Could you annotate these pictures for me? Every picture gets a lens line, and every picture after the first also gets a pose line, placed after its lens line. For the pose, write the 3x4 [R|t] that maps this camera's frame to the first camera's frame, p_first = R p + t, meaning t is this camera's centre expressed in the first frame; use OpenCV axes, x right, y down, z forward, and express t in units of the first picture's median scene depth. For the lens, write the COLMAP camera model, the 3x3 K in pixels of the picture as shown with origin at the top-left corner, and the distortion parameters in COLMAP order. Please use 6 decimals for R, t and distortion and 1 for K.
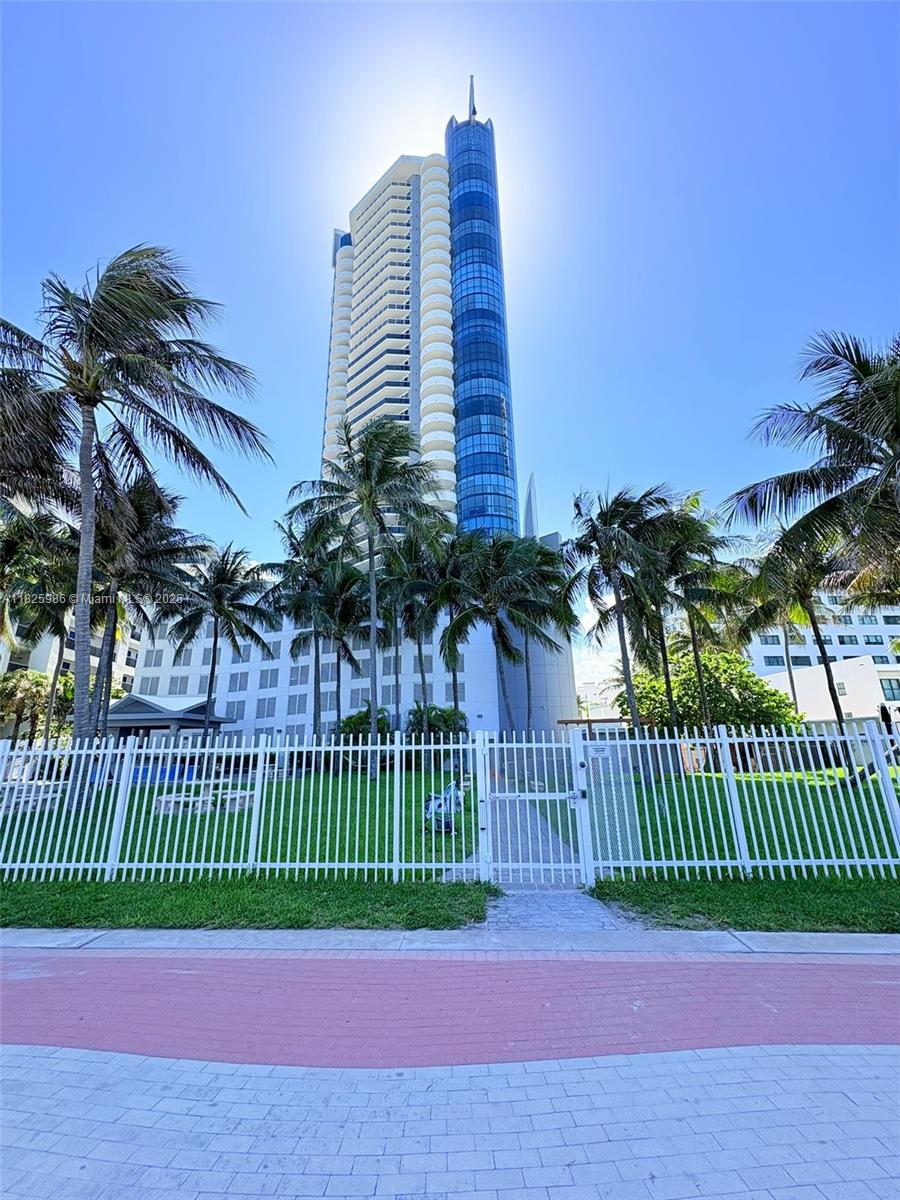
lens RADIAL K [[476.4, 0, 449.0], [0, 476.4, 597.5], [0, 0, 1]] dist [0.000395, 0.000083]
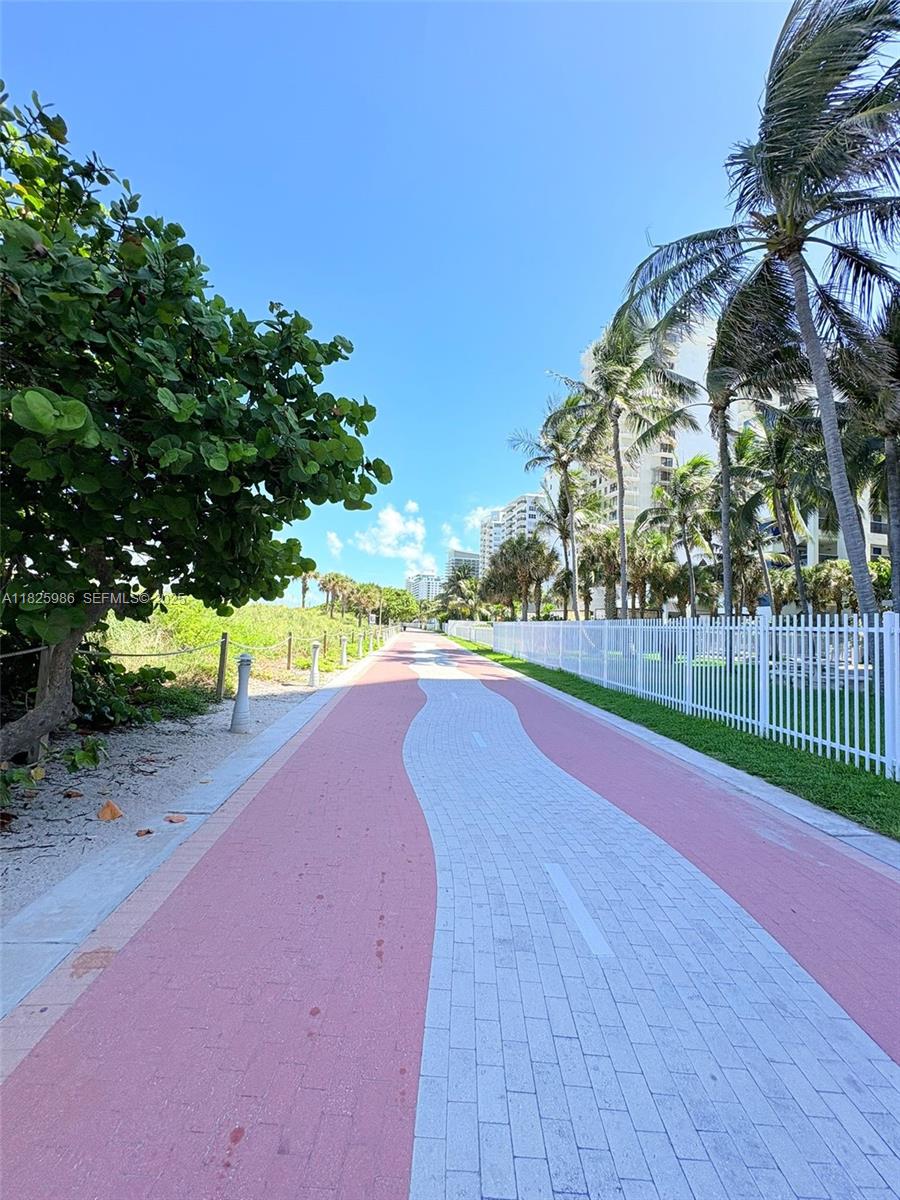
lens RADIAL K [[476.4, 0, 449.8], [0, 476.4, 601.6], [0, 0, 1]] dist [0.000395, 0.000083]
pose [[0.144473, -0.024499, -0.989205, 0.001935], [0.254004, 0.967114, 0.013145, 0.043144], [0.956352, -0.253161, 0.145945, 0.106506]]
